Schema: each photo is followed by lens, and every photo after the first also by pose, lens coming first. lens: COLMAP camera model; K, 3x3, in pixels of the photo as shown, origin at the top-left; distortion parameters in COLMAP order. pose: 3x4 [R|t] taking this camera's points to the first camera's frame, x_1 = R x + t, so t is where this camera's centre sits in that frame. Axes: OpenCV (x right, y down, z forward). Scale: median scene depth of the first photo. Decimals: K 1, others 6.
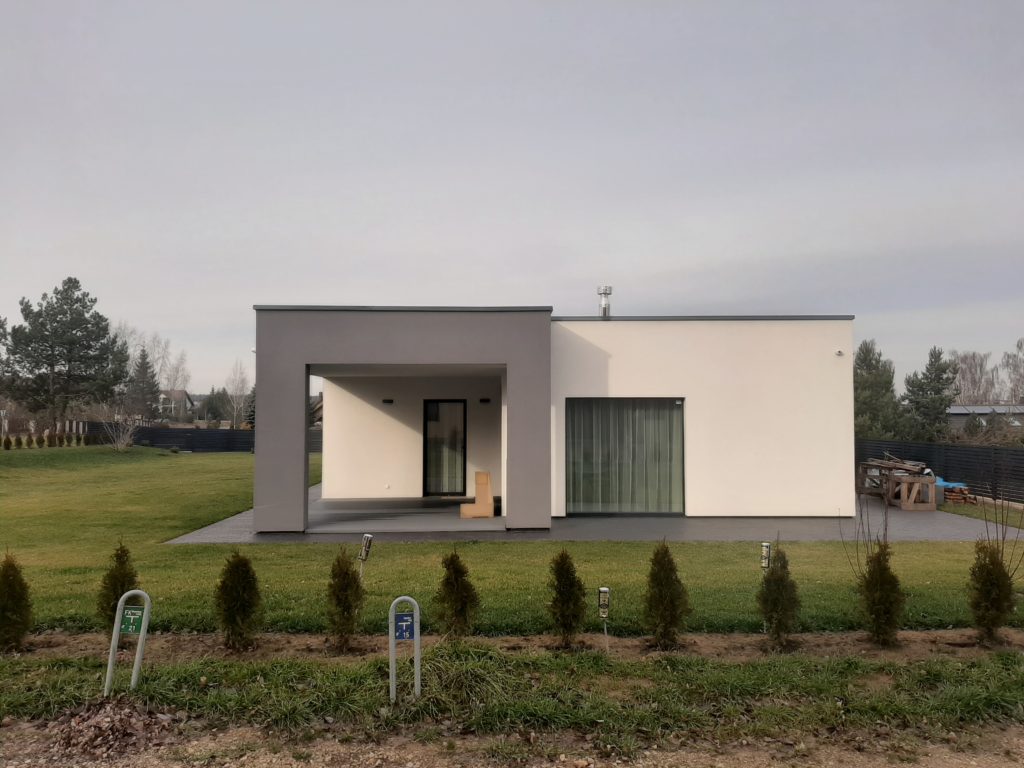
lens RADIAL K [[801.7, 0, 512.0], [0, 801.7, 384.0], [0, 0, 1]] dist [0.007288, 0.002309]
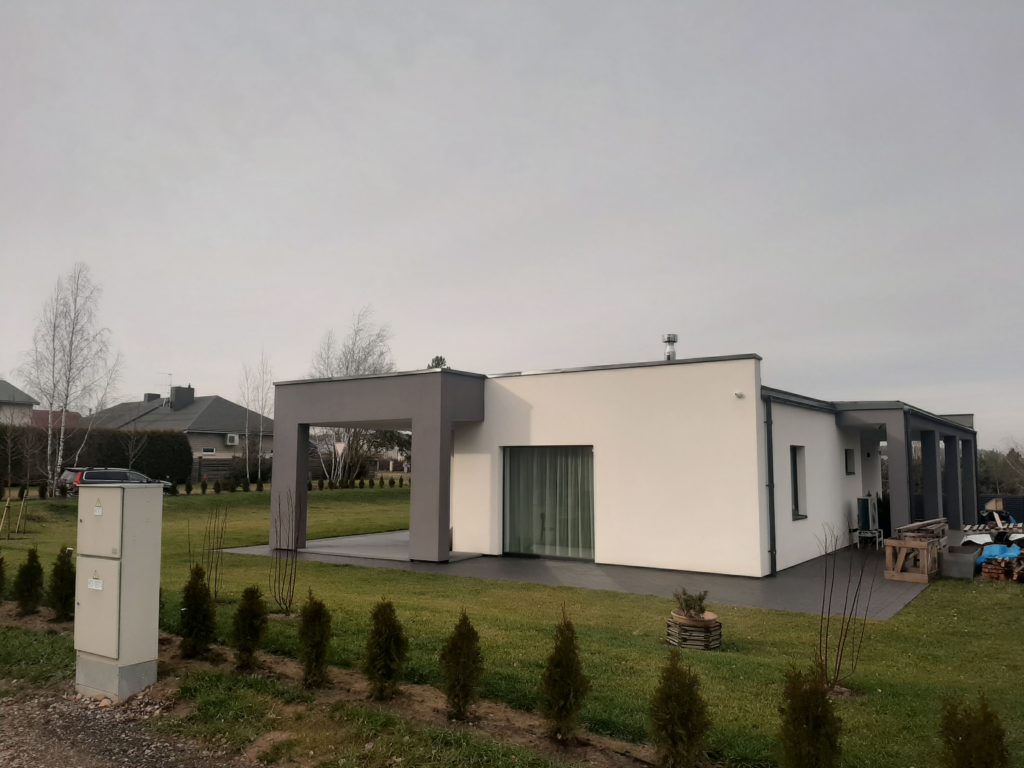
lens RADIAL K [[801.7, 0, 512.0], [0, 801.7, 384.0], [0, 0, 1]] dist [0.007288, 0.002309]
pose [[0.808708, -0.057324, -0.585410, 0.727438], [0.019210, 0.997283, -0.071116, 0.009771], [0.587896, 0.046266, 0.807612, 0.111349]]
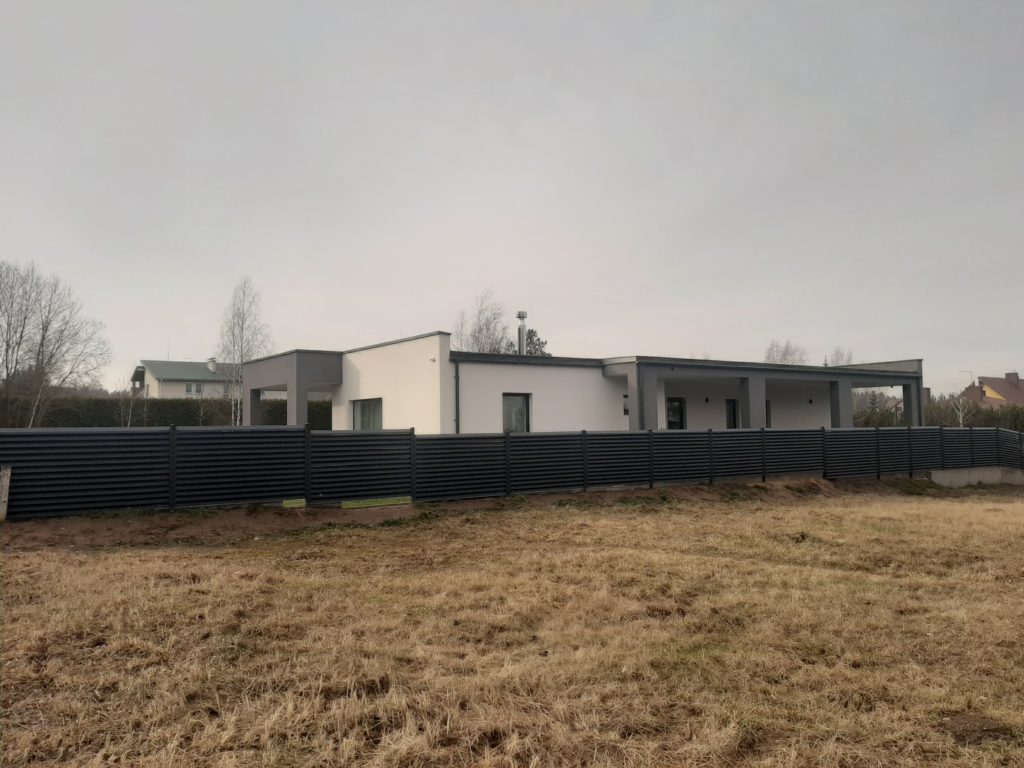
lens RADIAL K [[801.7, 0, 512.0], [0, 801.7, 384.0], [0, 0, 1]] dist [0.007288, 0.002309]
pose [[0.573733, -0.059905, -0.816849, 1.568240], [0.046443, 0.998096, -0.040577, 0.063877], [0.817725, -0.014656, 0.575423, 0.326665]]
